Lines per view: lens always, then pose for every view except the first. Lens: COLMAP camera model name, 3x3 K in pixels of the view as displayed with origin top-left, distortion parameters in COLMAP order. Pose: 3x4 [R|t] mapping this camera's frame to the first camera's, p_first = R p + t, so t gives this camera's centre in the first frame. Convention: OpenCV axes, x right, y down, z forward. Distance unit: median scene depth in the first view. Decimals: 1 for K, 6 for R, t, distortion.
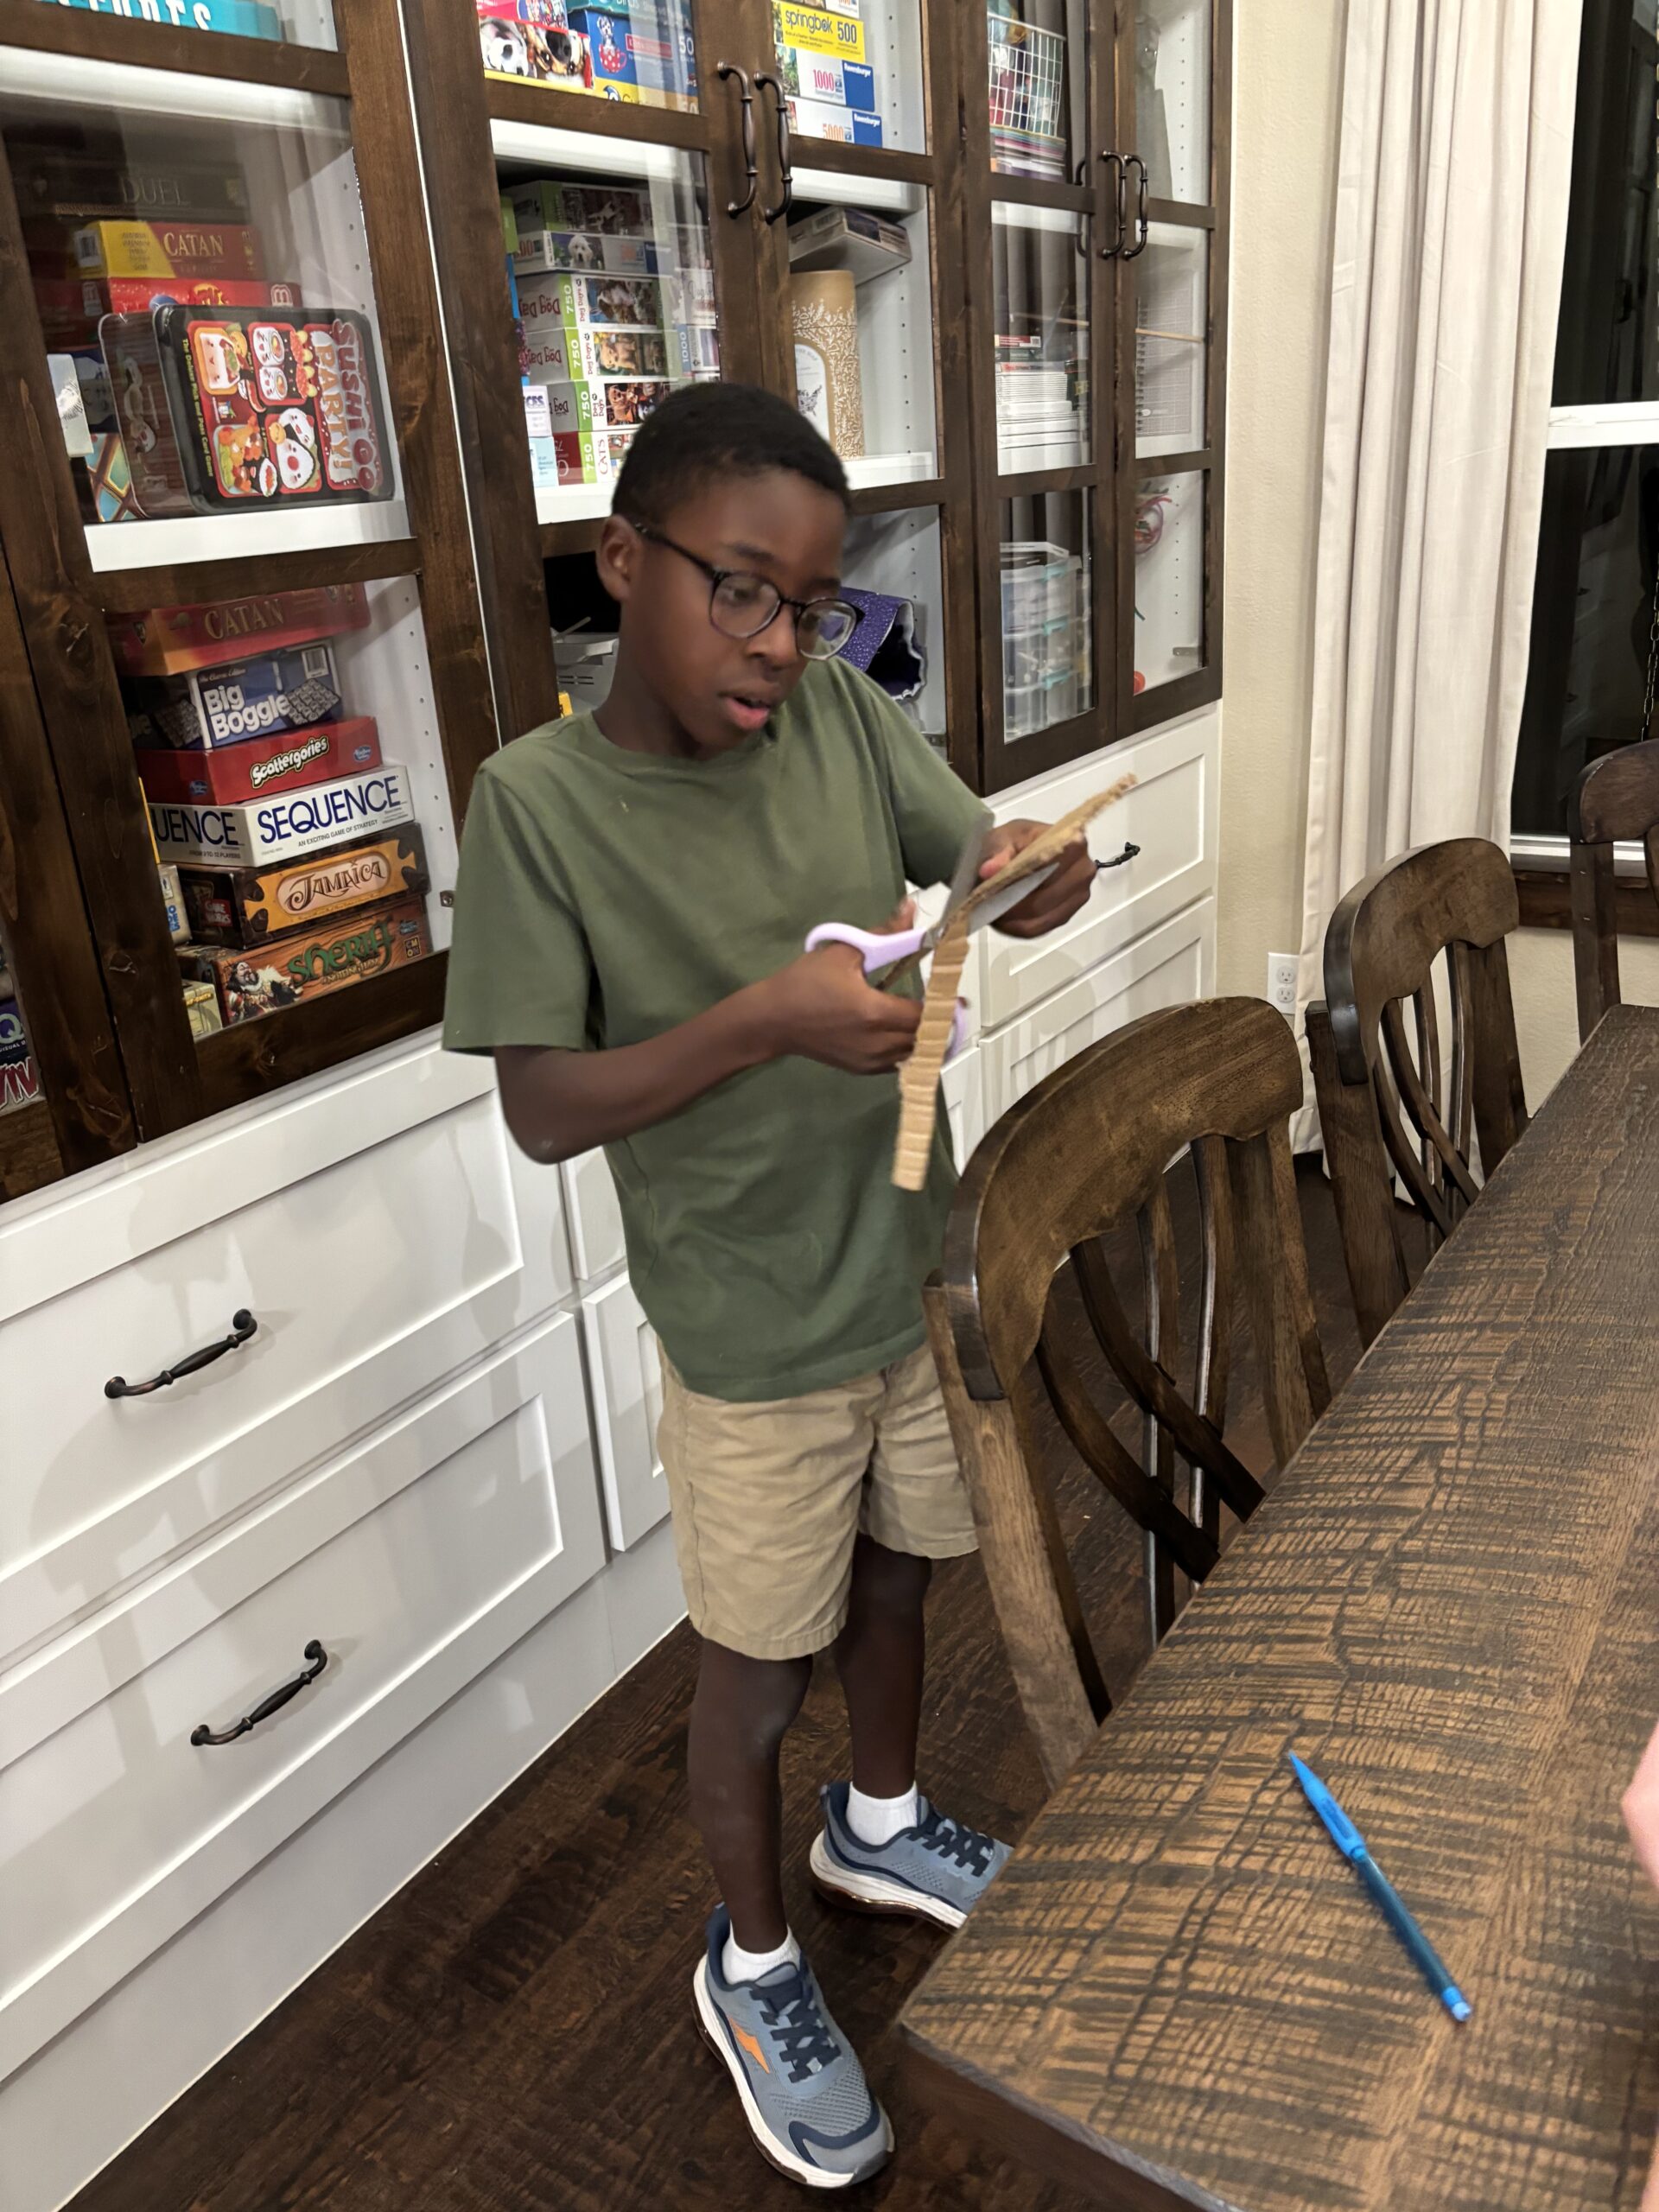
lens RADIAL K [[1665.2, 0, 829.5], [0, 1665.2, 1106.0], [0, 0, 1]] dist [0.004400, 0.006340]
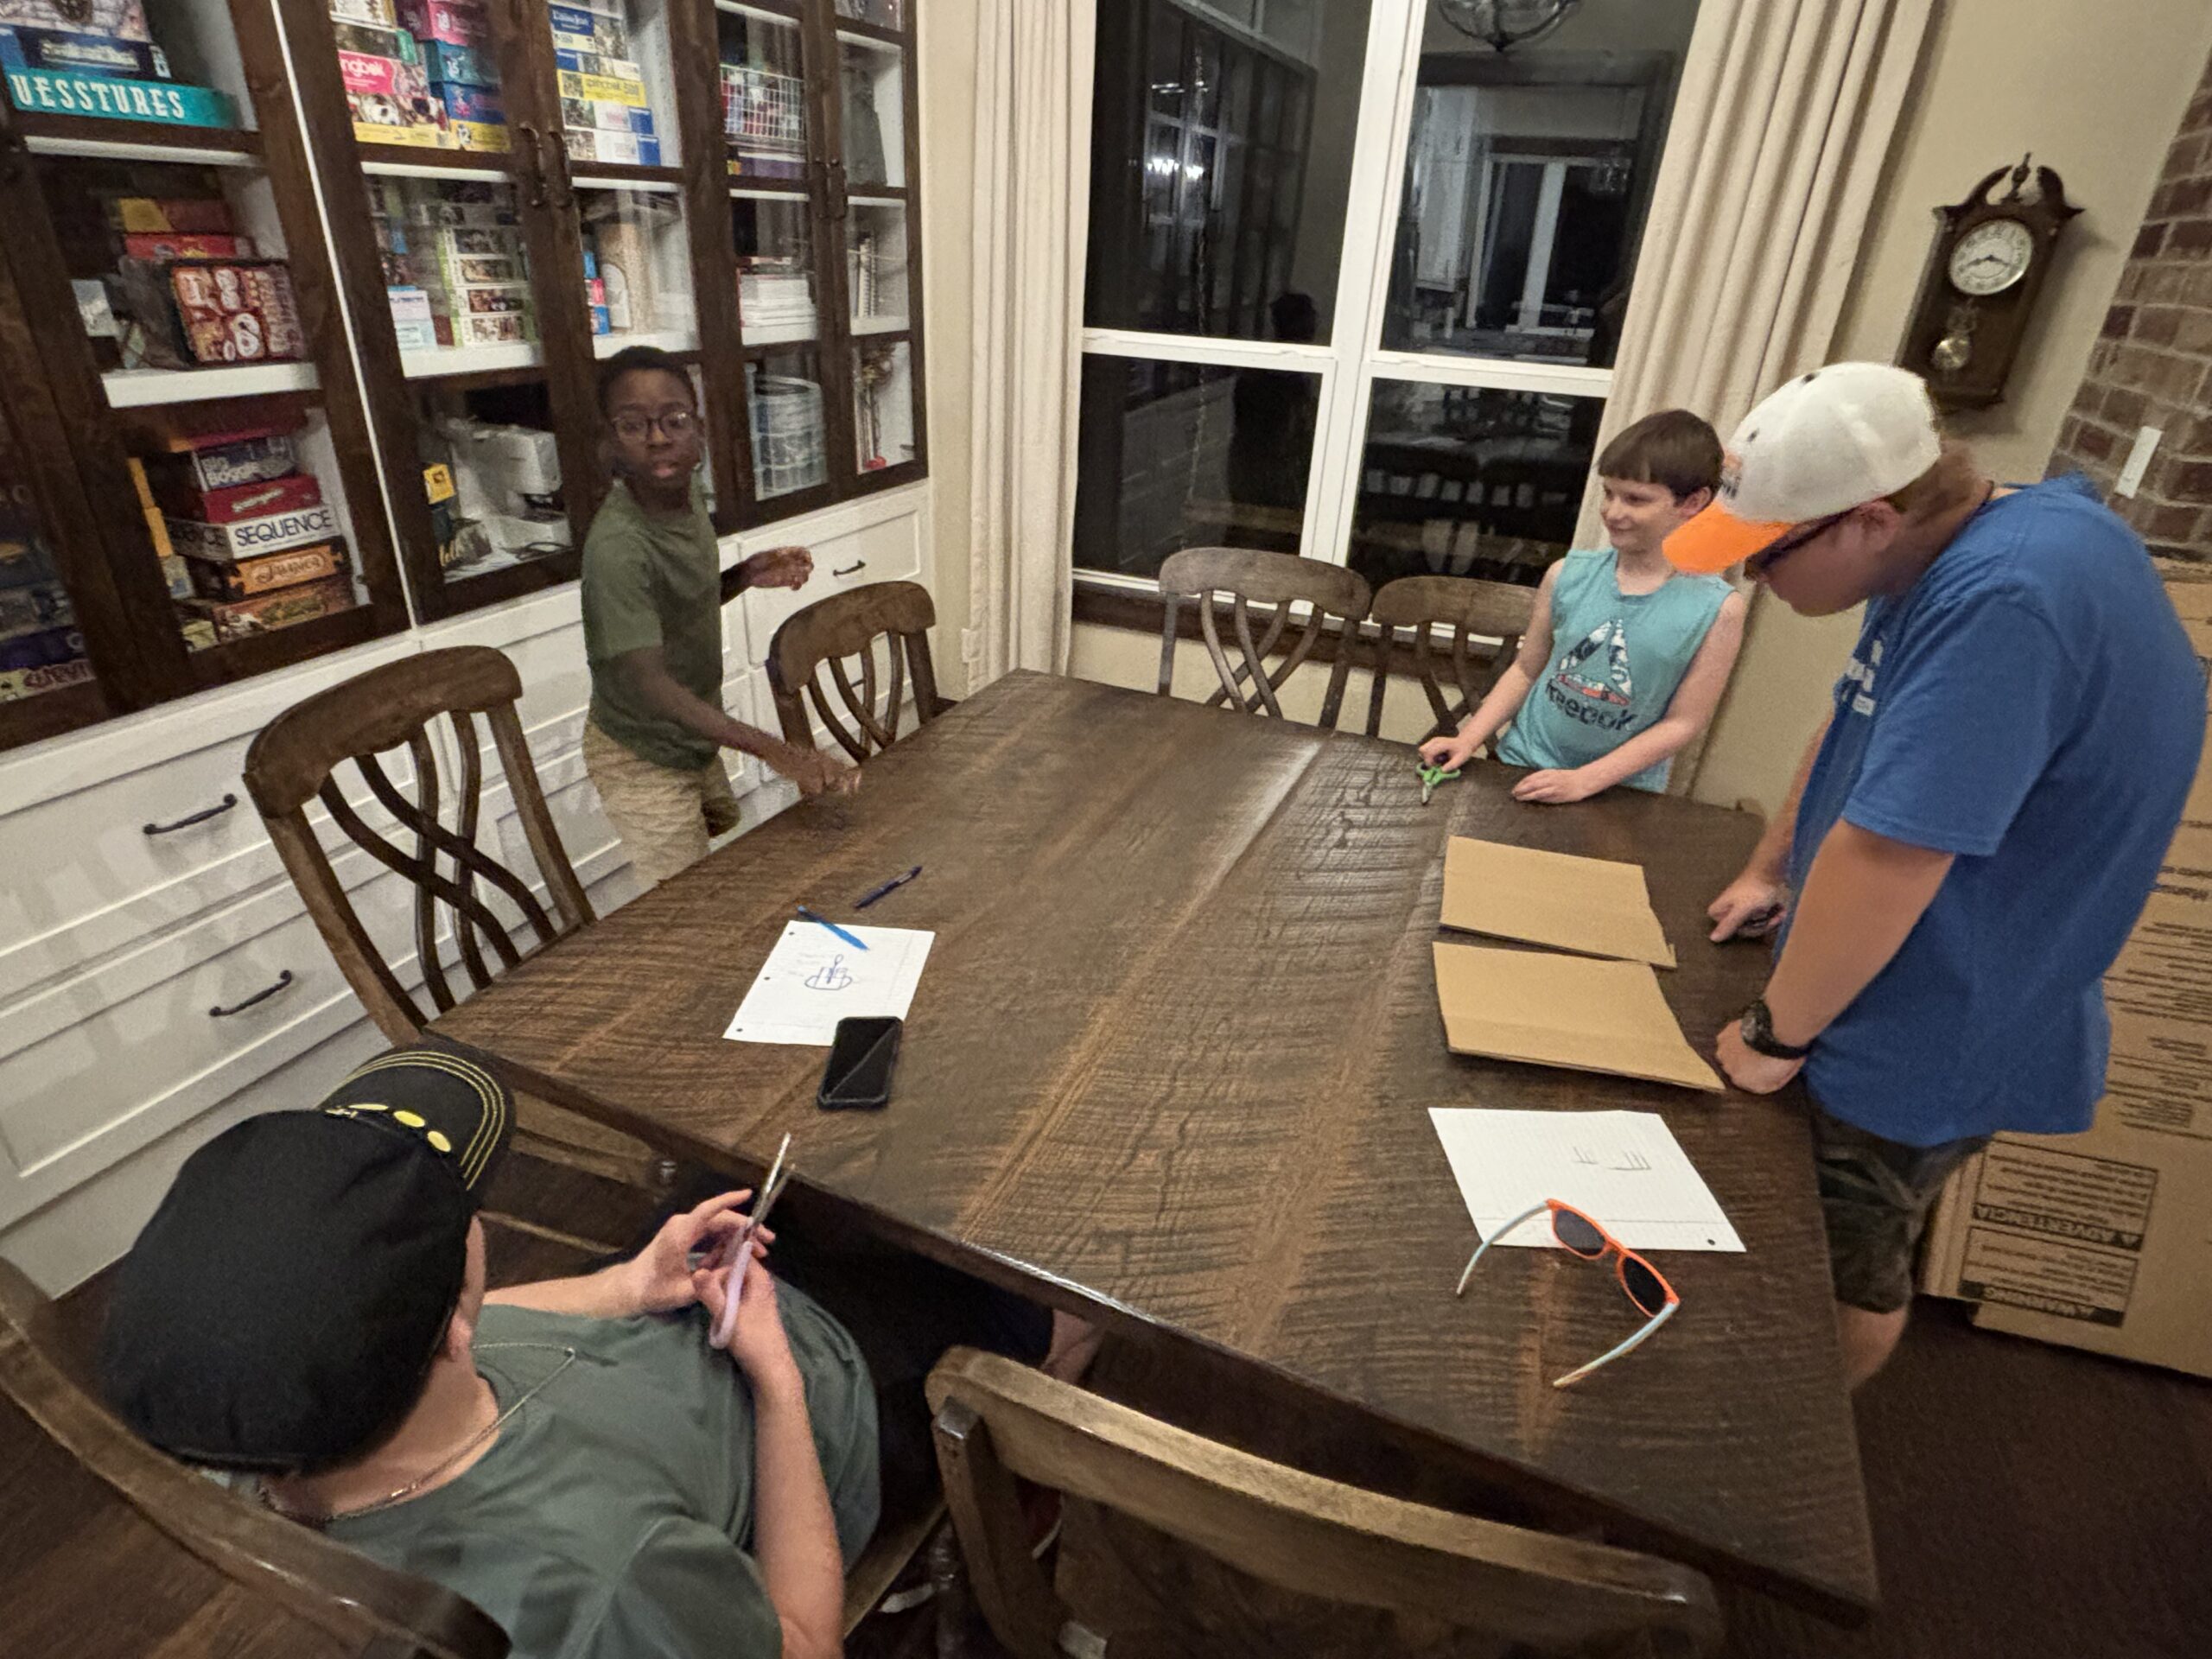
lens RADIAL K [[1154.6, 0, 1106.0], [0, 1154.6, 829.5], [0, 0, 1]] dist [-0.033386, 0.012964]
pose [[0.971287, 0.002113, 0.237900, 0.287459], [-0.022789, 0.996189, 0.084197, 0.027675], [-0.236815, -0.087201, 0.967634, -0.464915]]
